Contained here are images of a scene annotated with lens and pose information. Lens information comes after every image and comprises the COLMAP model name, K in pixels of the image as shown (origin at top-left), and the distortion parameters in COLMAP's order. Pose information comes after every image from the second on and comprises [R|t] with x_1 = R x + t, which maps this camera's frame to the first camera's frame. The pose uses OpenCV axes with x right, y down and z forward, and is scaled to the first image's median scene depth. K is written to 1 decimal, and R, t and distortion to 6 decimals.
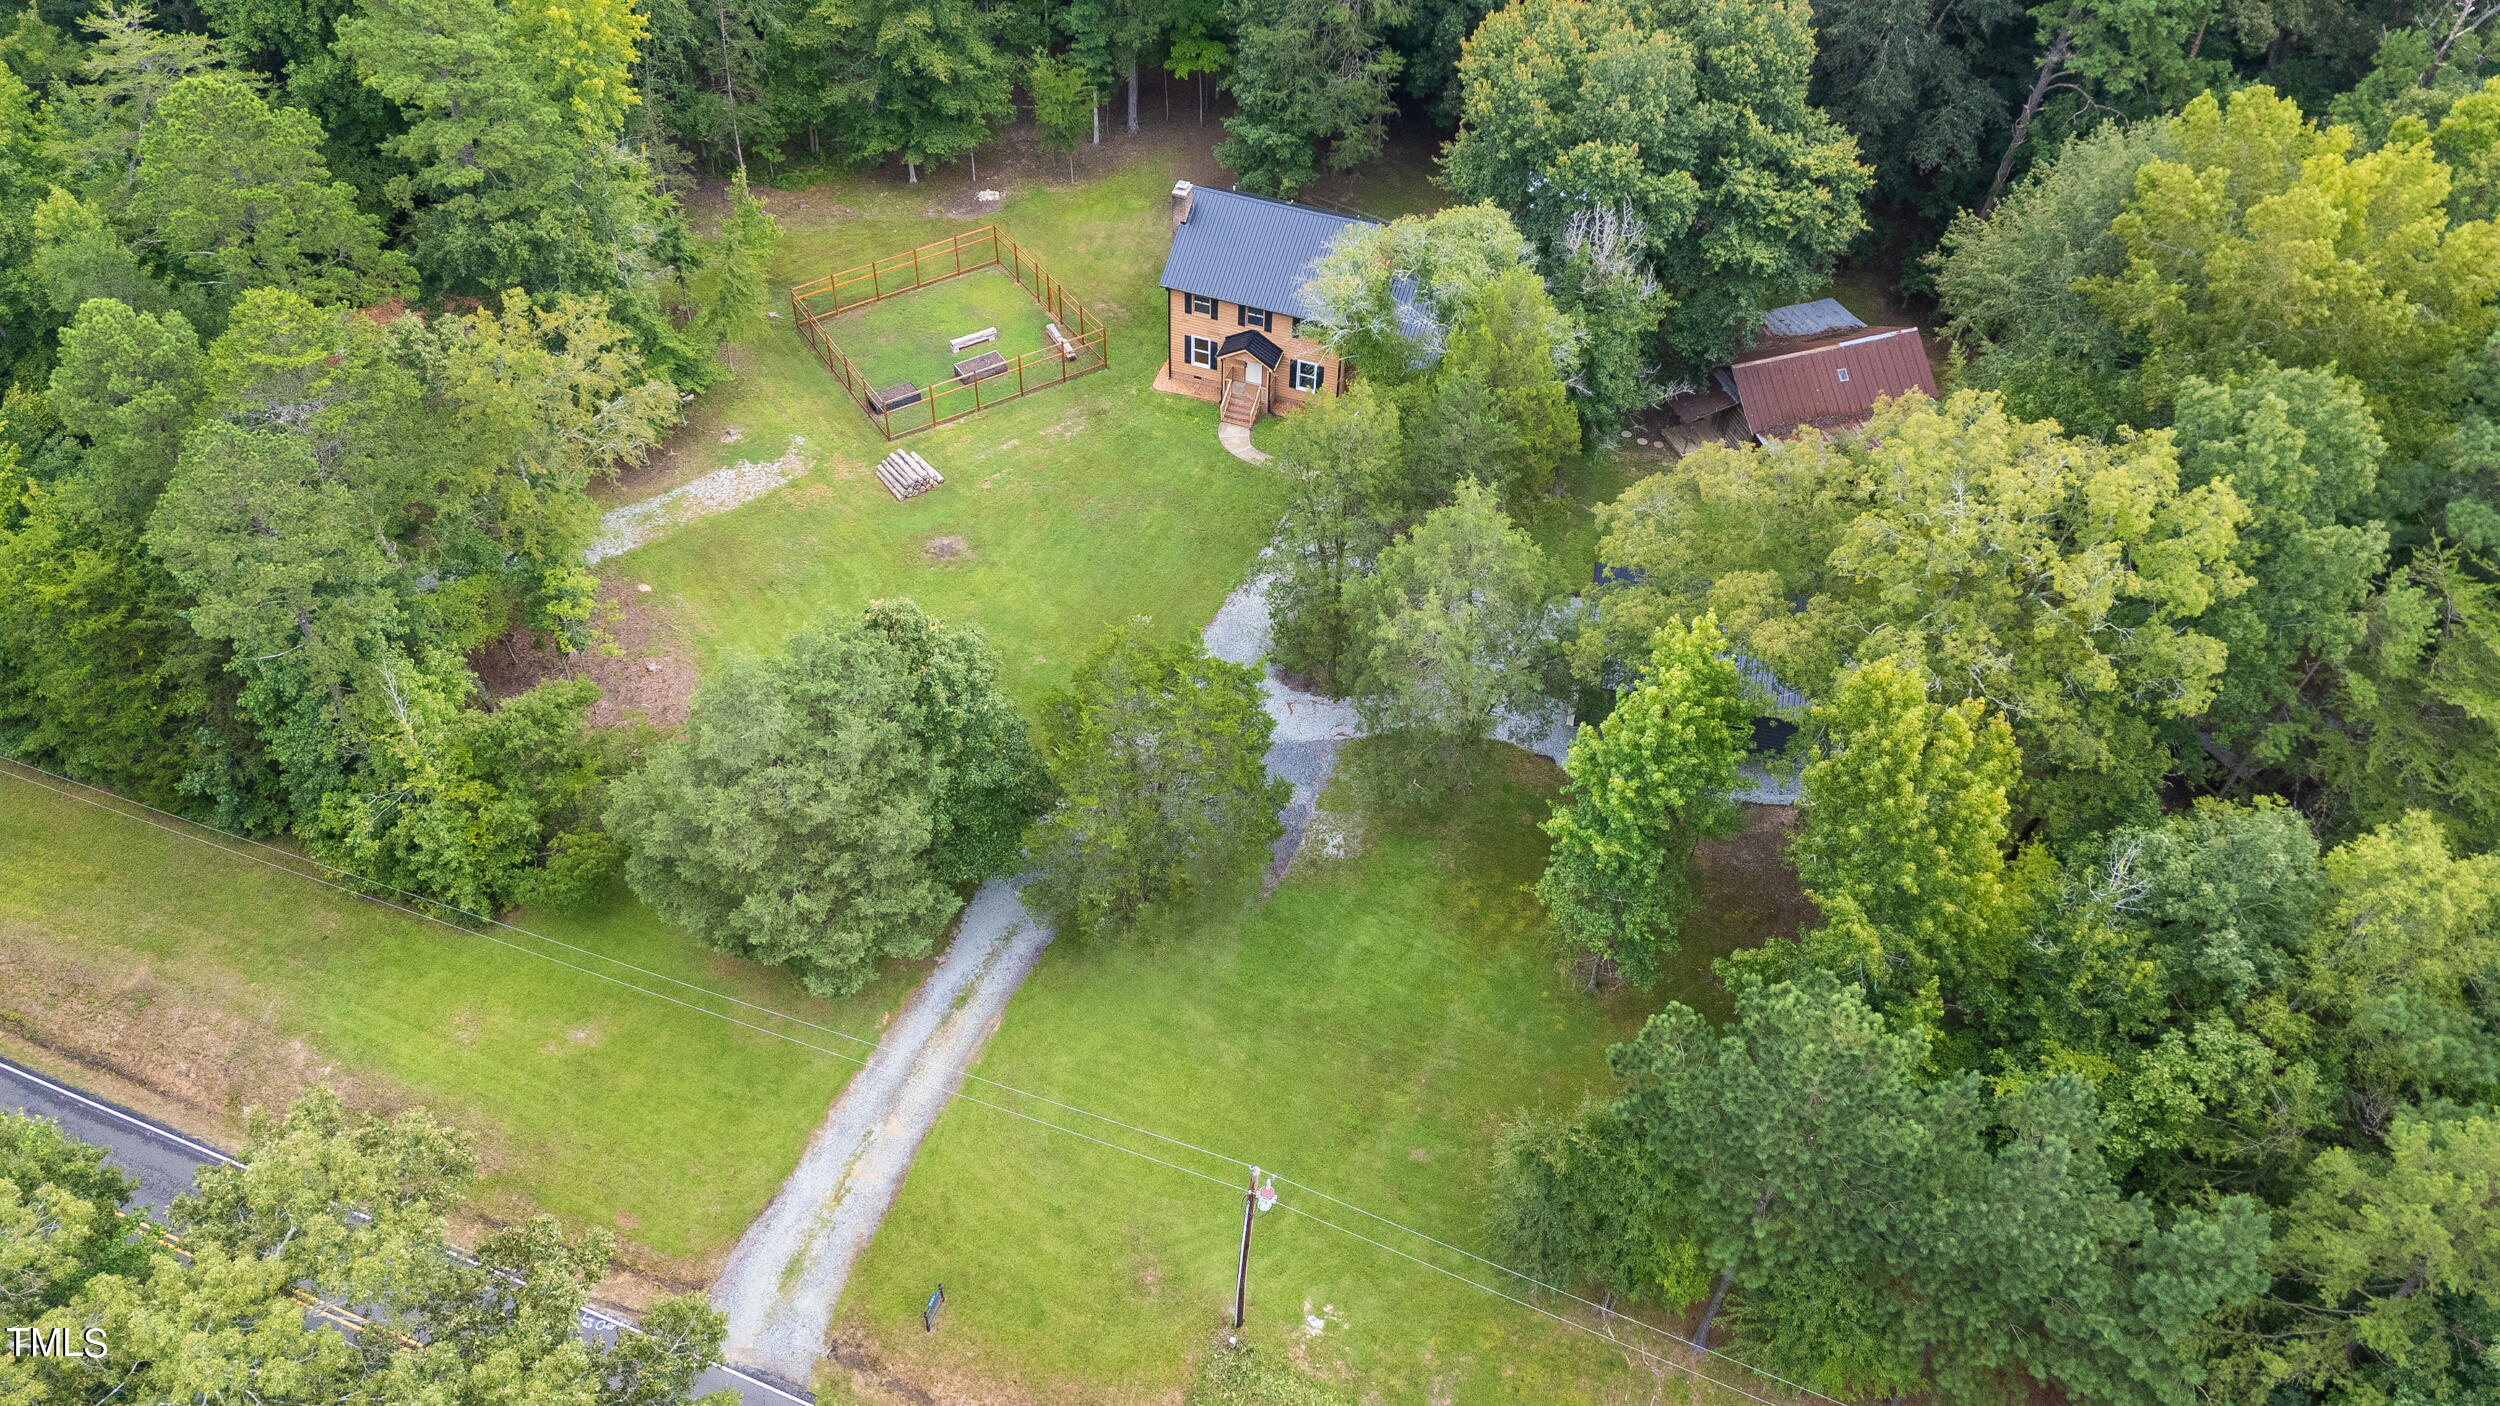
lens RADIAL K [[1812.9, 0, 1245.2], [0, 1812.9, 719.1], [0, 0, 1]] dist [0.082605, -0.076039]
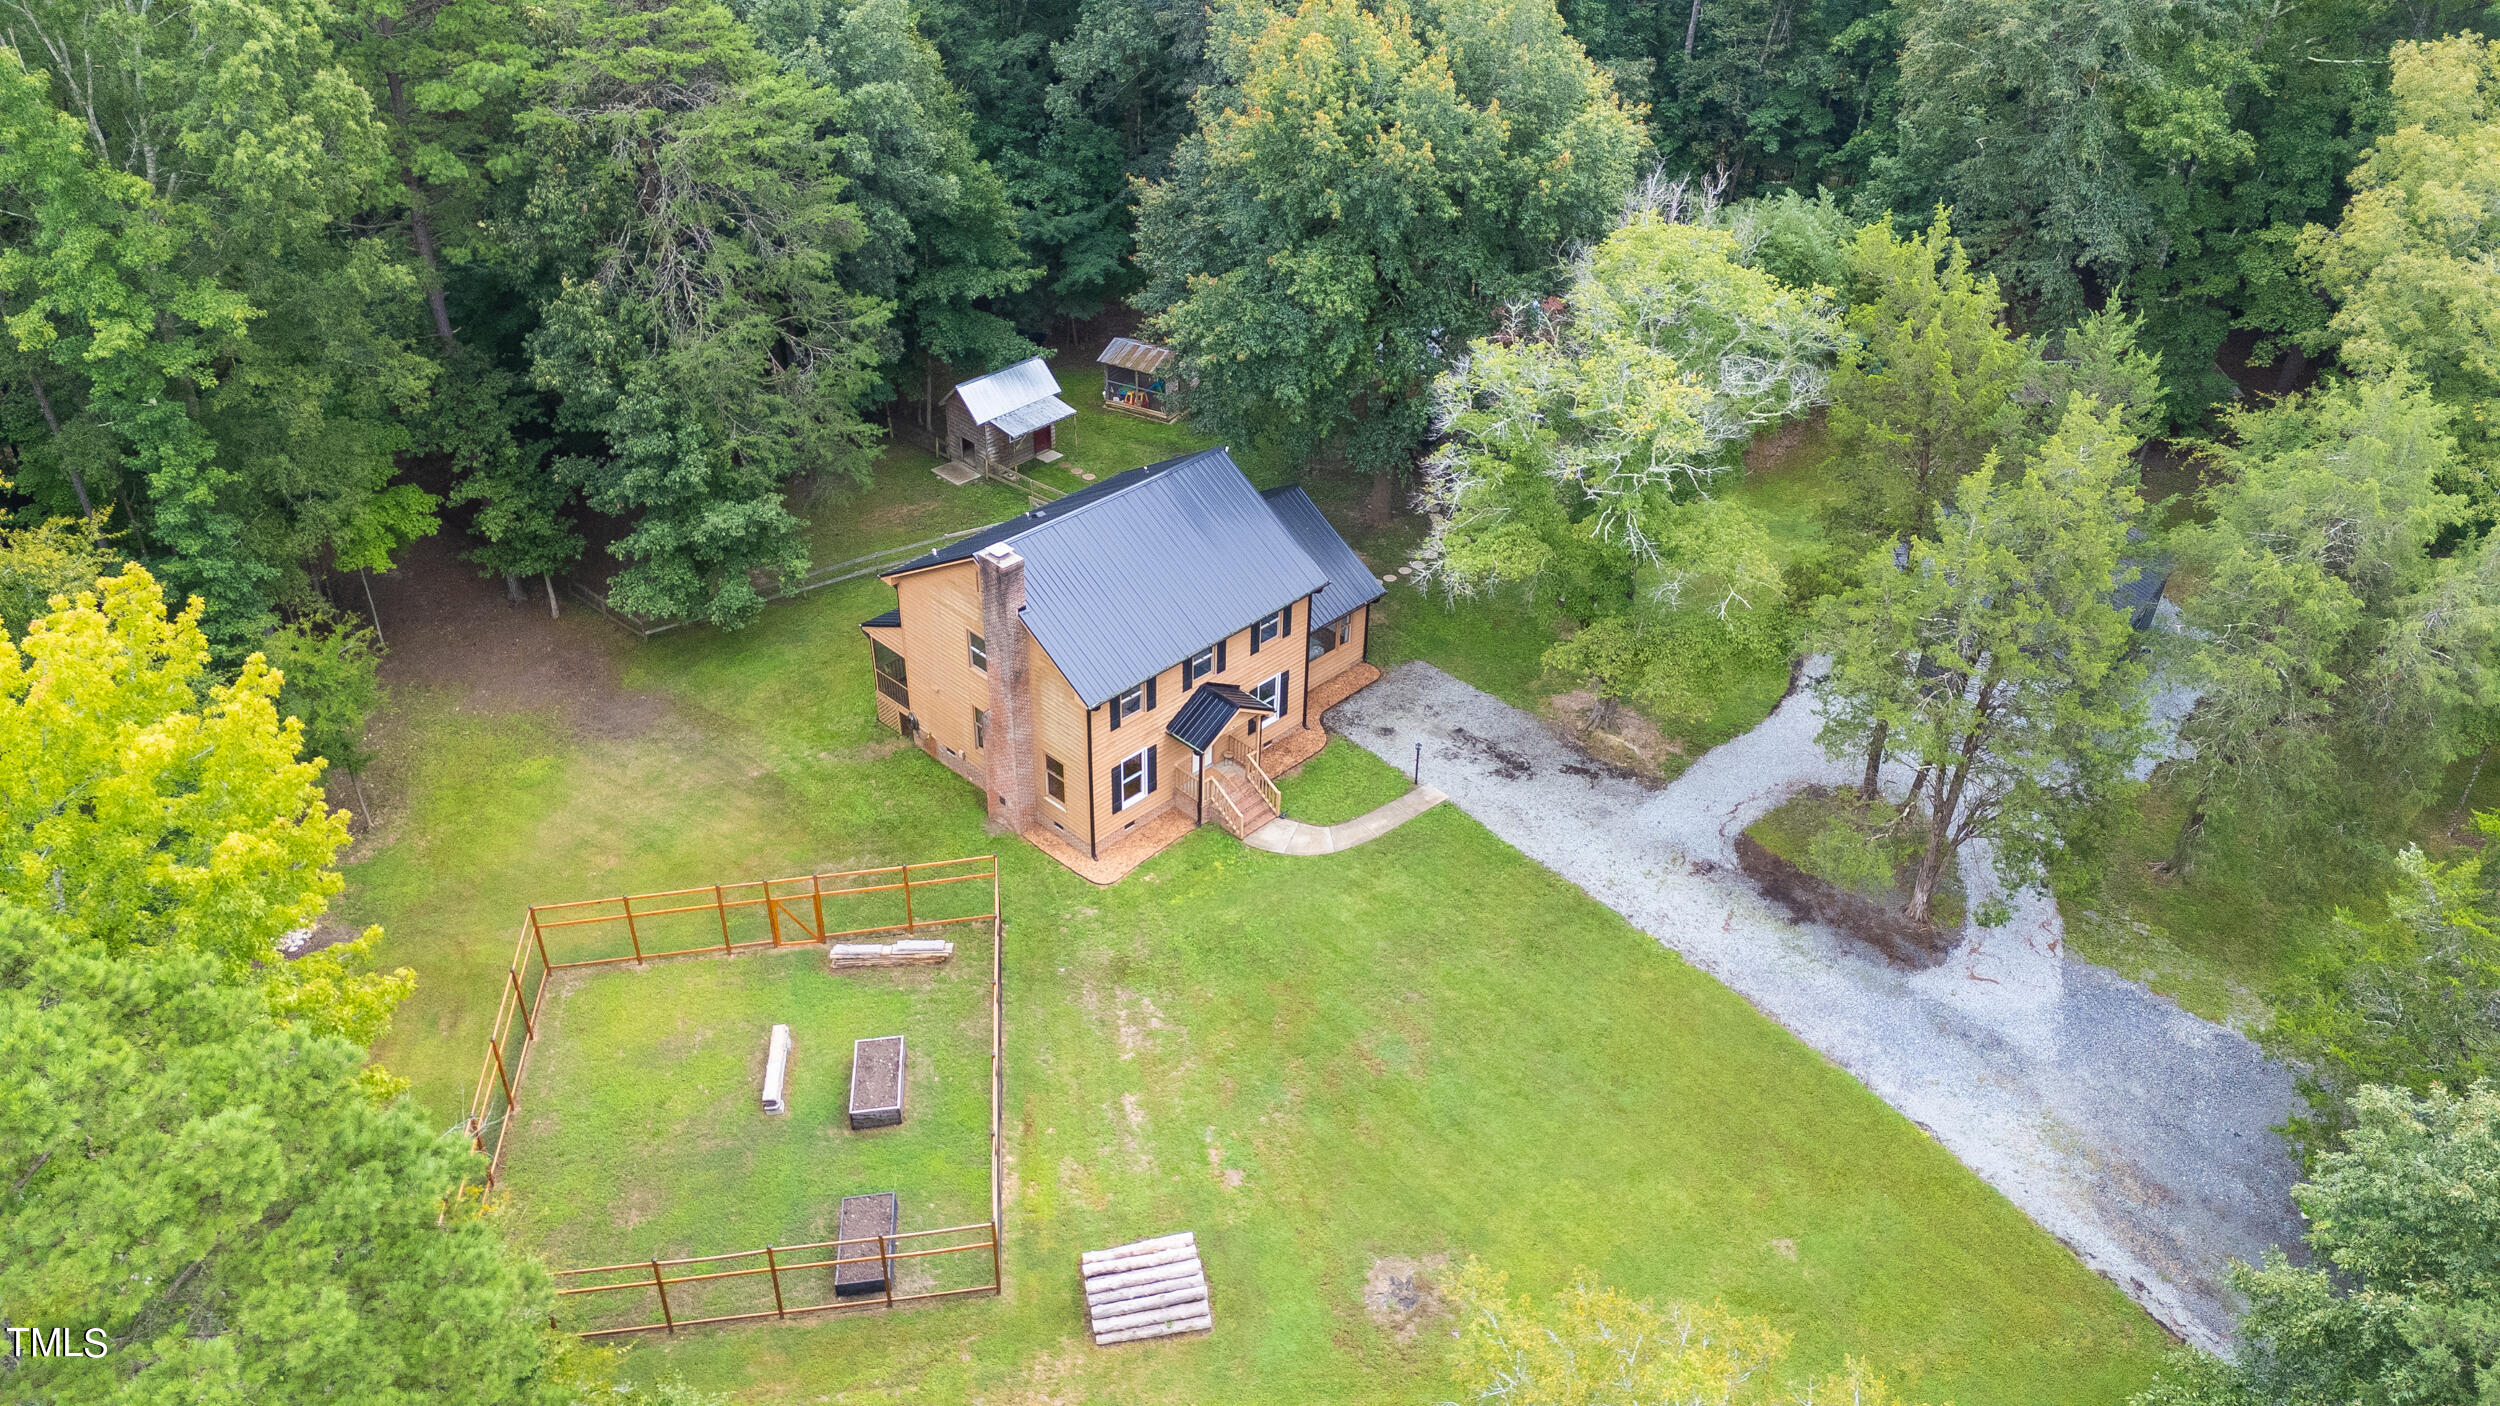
lens RADIAL K [[1812.9, 0, 1245.2], [0, 1812.9, 719.1], [0, 0, 1]] dist [0.082605, -0.076039]
pose [[0.423601, -0.551279, 0.718786, -0.425823], [0.650040, 0.737625, 0.182641, -0.307329], [-0.630881, 0.389873, 0.670812, 0.603053]]
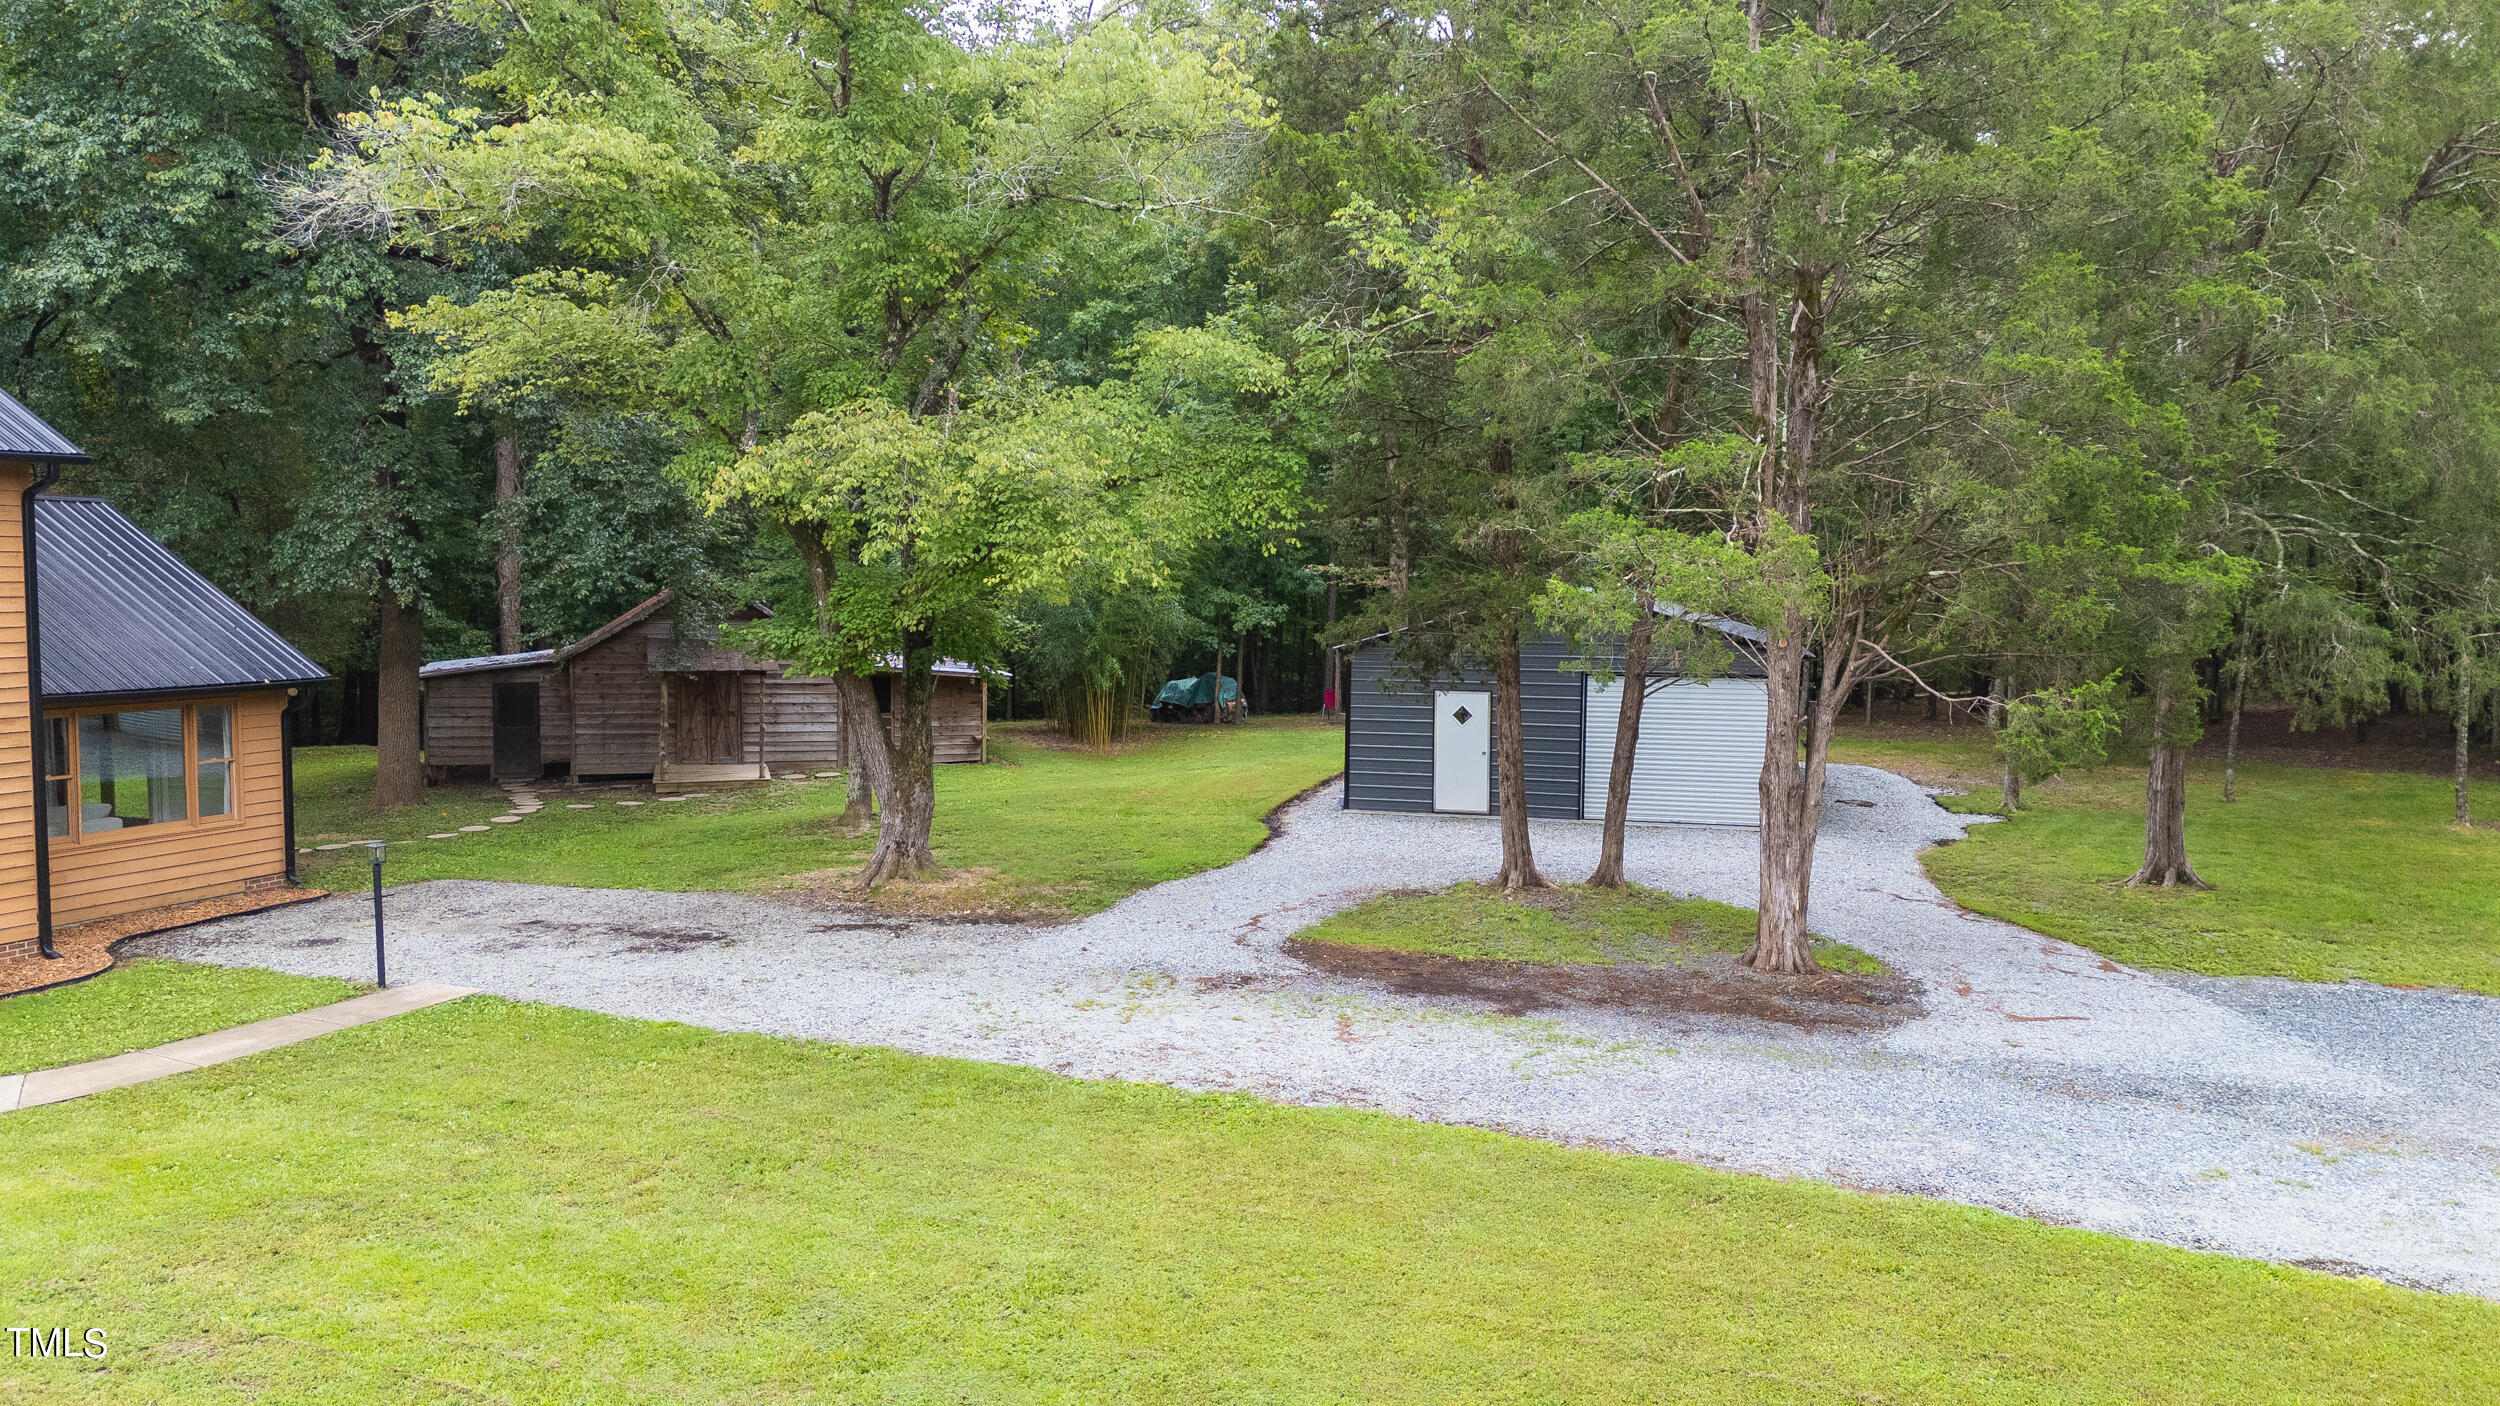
lens RADIAL K [[1812.9, 0, 1245.2], [0, 1812.9, 719.1], [0, 0, 1]] dist [0.082605, -0.076039]
pose [[0.024207, -0.108004, 0.993856, -0.171842], [0.716397, 0.695269, 0.058107, -0.099830], [-0.697273, 0.710589, 0.094205, 0.881196]]
